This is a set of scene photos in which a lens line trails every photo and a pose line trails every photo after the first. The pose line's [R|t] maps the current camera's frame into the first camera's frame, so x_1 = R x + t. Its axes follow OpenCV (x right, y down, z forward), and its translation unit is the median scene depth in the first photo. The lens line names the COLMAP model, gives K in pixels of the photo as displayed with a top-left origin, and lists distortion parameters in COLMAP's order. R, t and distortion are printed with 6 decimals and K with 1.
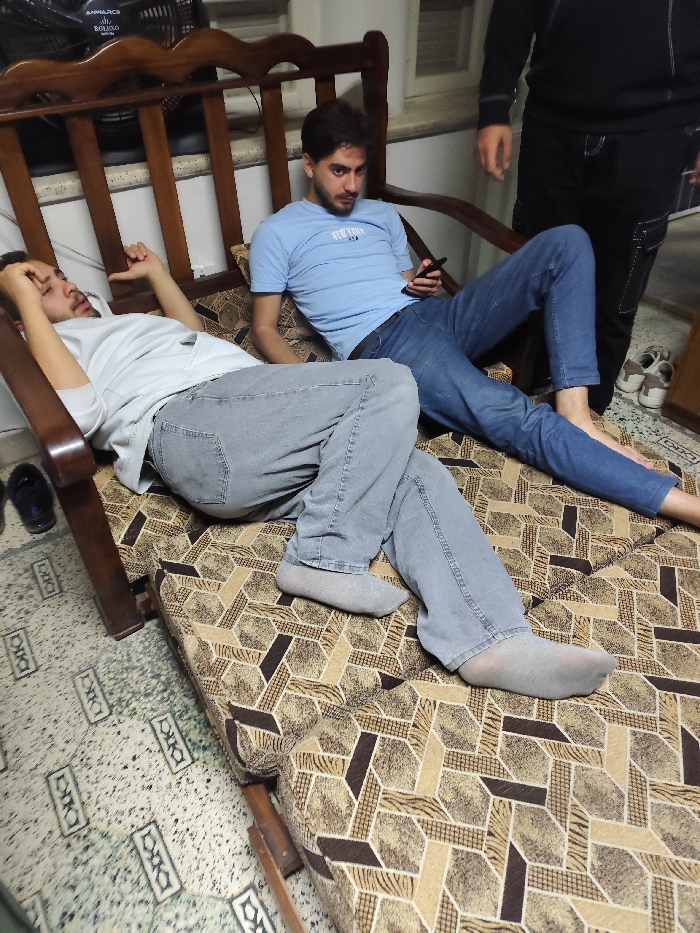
lens RADIAL K [[647.2, 0, 350.6], [0, 647.2, 474.9], [0, 0, 1]] dist [0.024924, -0.024685]
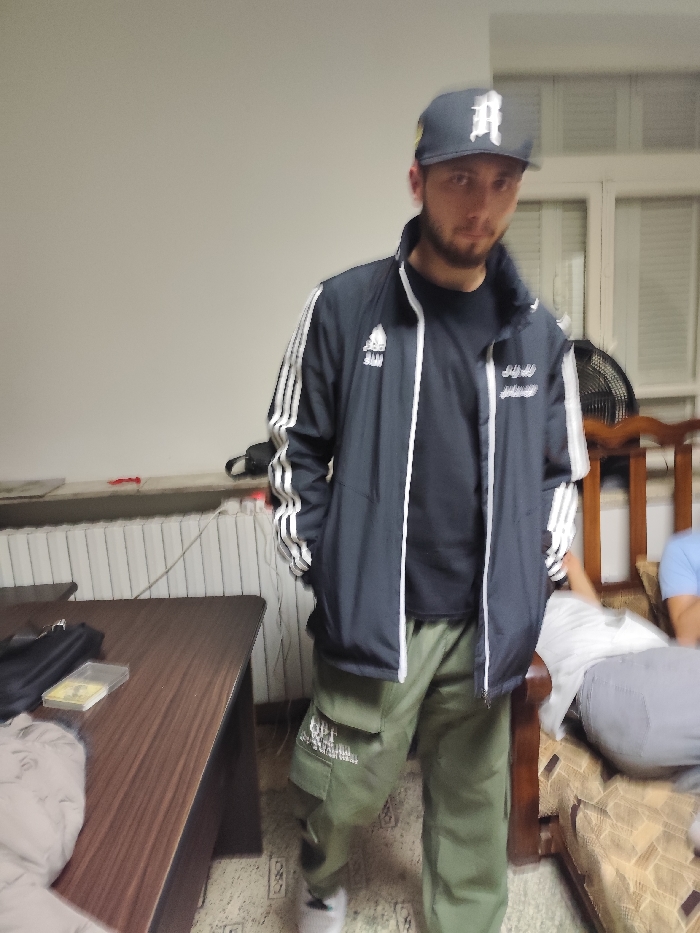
lens RADIAL K [[647.2, 0, 363.8], [0, 647.2, 463.9], [0, 0, 1]] dist [0.024924, -0.024685]
pose [[0.883594, 0.040814, -0.466471, -0.088529], [-0.262739, 0.867809, -0.421754, 0.170863], [0.387594, 0.495220, 0.777514, -0.294918]]
